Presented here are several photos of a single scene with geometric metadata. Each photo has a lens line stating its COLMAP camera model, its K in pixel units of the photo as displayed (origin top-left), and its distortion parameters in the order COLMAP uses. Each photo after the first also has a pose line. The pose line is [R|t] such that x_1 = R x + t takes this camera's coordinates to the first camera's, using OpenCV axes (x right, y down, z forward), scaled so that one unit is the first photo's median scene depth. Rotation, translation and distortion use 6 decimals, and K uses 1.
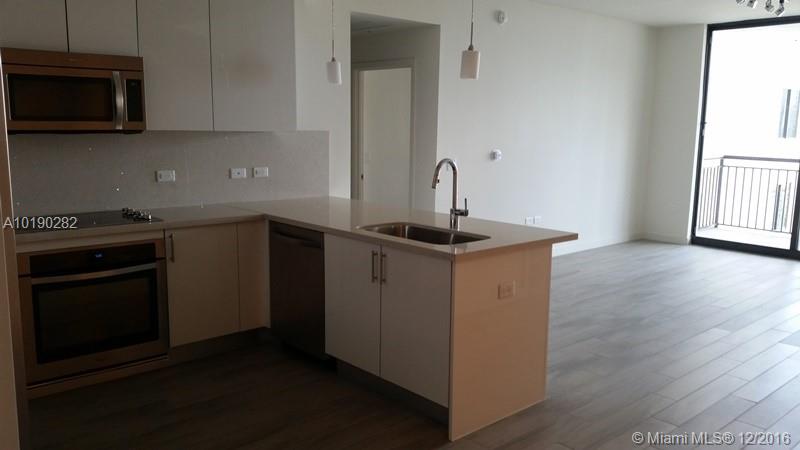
lens RADIAL K [[651.3, 0, 404.4], [0, 651.3, 223.4], [0, 0, 1]] dist [0.146377, -0.345757]
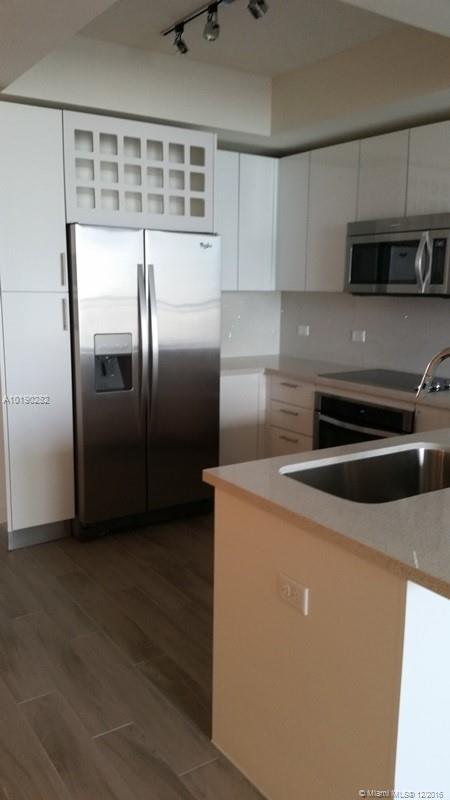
lens RADIAL K [[651.3, 0, 220.9], [0, 651.3, 402.4], [0, 0, 1]] dist [0.146377, -0.345757]
pose [[-0.138314, 0.162676, -0.976937, 0.575706], [-0.161939, 0.969428, 0.184352, -0.118524], [0.977059, 0.183702, -0.107741, 0.855371]]
